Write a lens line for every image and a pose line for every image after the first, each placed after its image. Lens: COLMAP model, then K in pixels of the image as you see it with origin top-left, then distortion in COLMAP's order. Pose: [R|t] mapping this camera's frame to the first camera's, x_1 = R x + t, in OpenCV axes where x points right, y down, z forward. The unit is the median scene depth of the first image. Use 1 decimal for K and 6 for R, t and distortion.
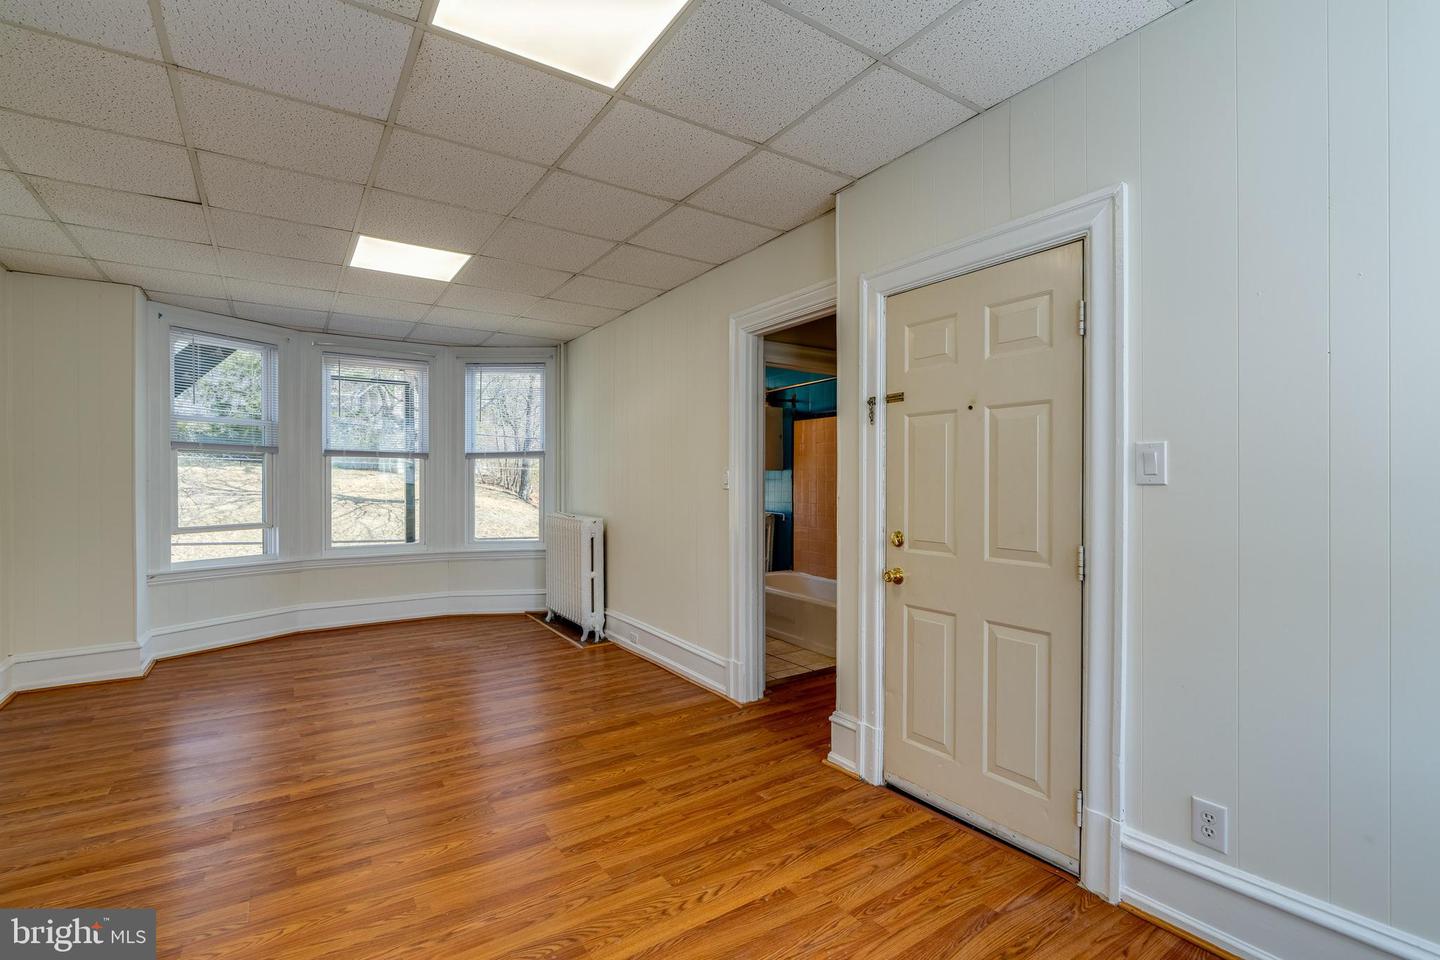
lens RADIAL K [[656.9, 0, 720.0], [0, 656.9, 481.4], [0, 0, 1]] dist [-0.003781, 0.001508]
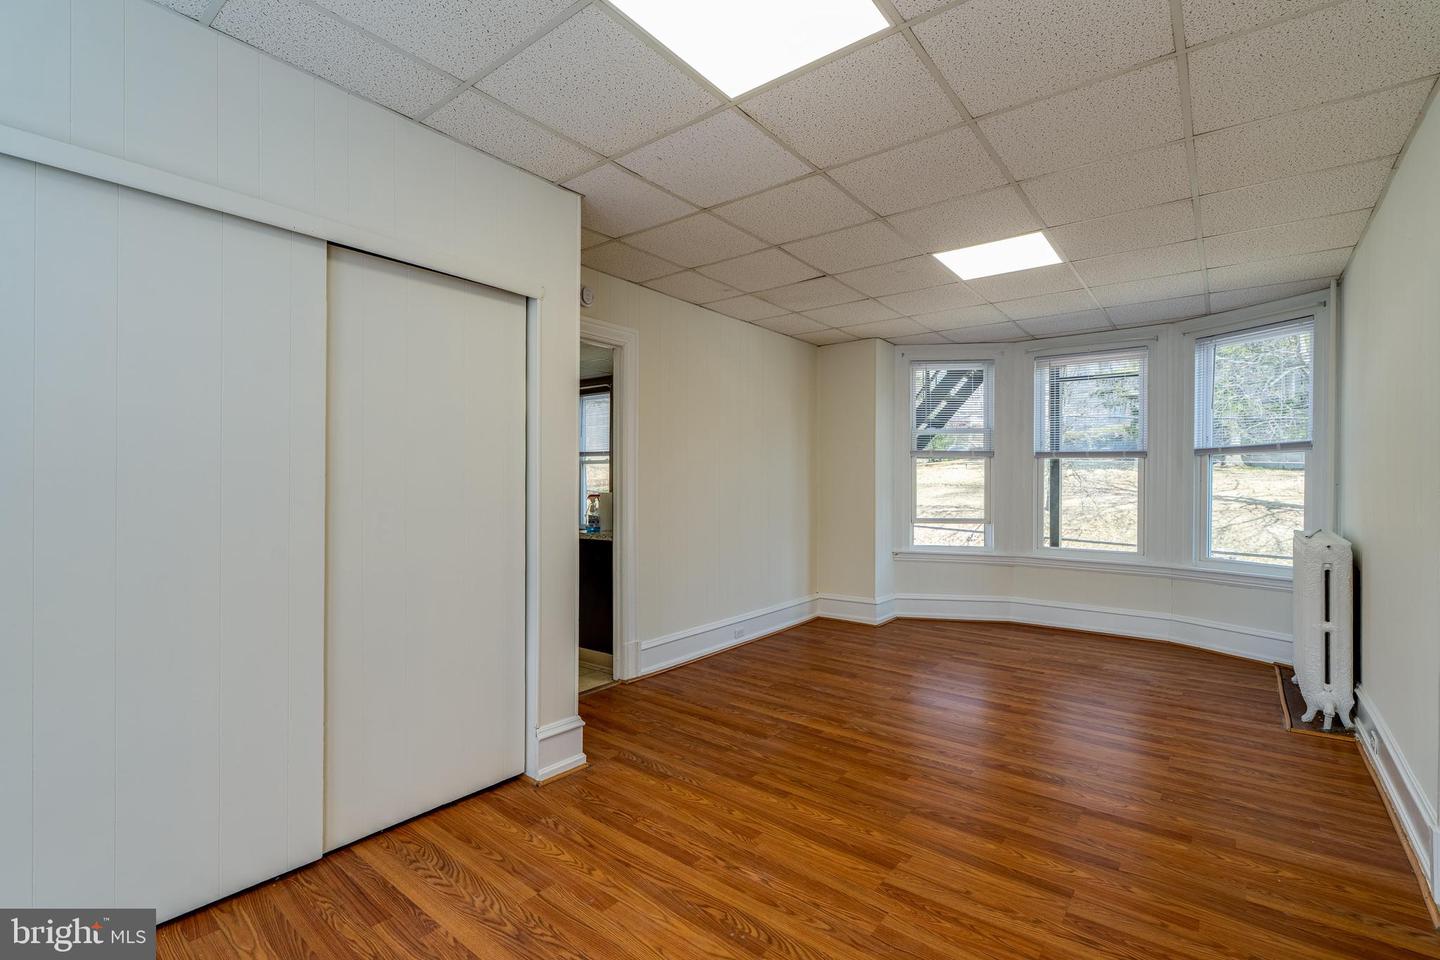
lens RADIAL K [[656.9, 0, 715.9], [0, 656.9, 485.2], [0, 0, 1]] dist [-0.003781, 0.001508]
pose [[0.299796, 0.009269, -0.953958, 0.338862], [-0.005978, 0.999951, 0.007838, -0.001403], [0.953984, 0.003353, 0.299837, 0.300323]]
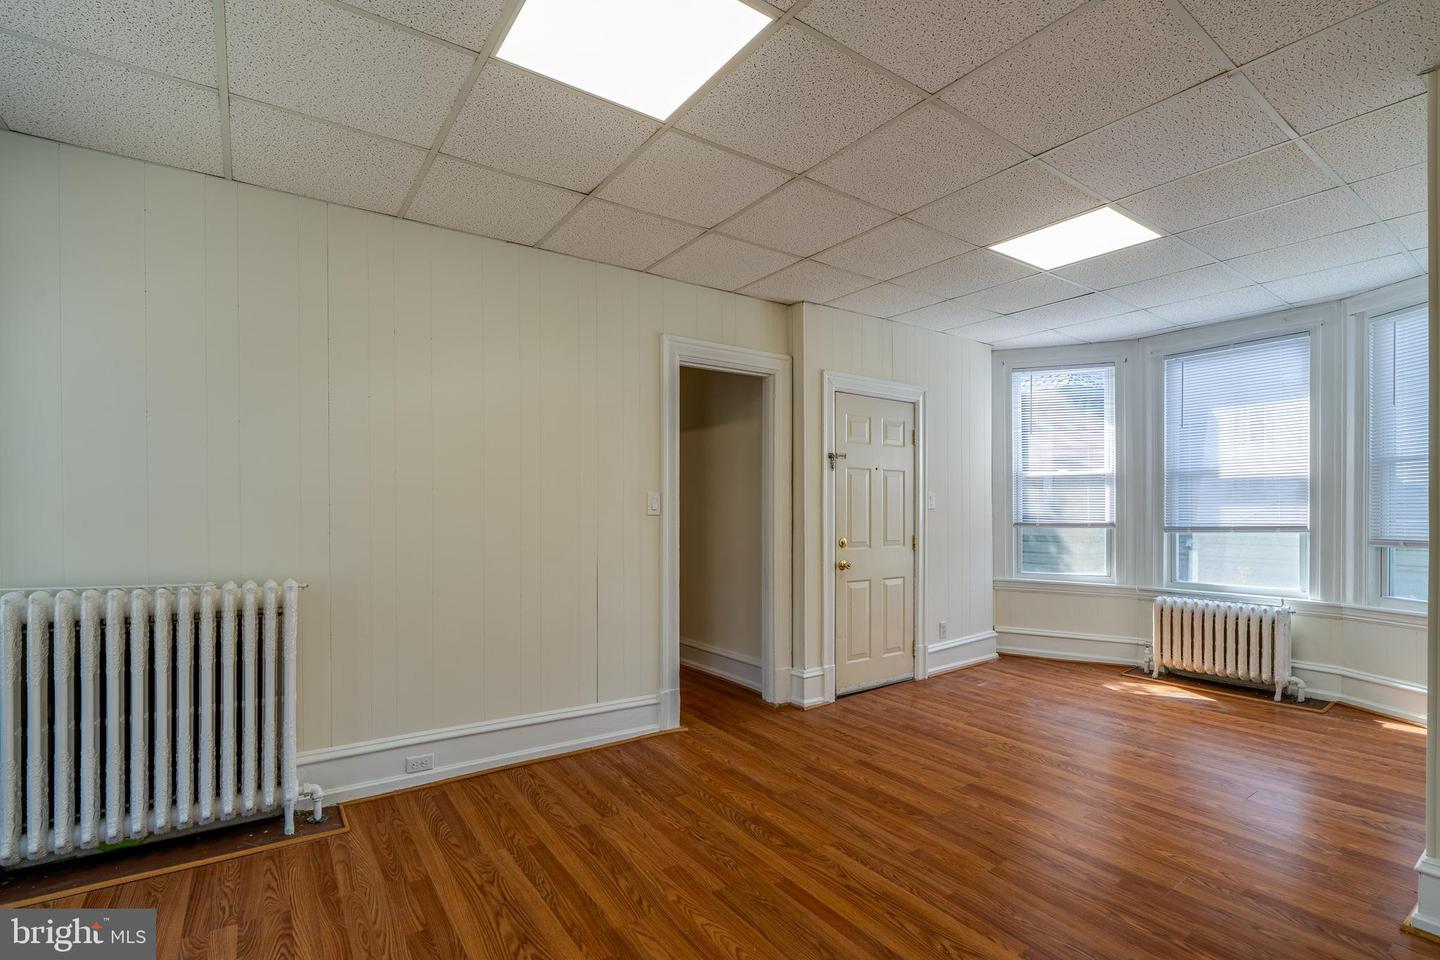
lens RADIAL K [[656.9, 0, 715.1], [0, 656.9, 503.0], [0, 0, 1]] dist [-0.003781, 0.001508]
pose [[-0.013387, 0.009361, 0.999867, -0.960699], [0.002253, 0.999954, -0.009331, 0.003478], [-0.999908, 0.002128, -0.013407, 0.943975]]
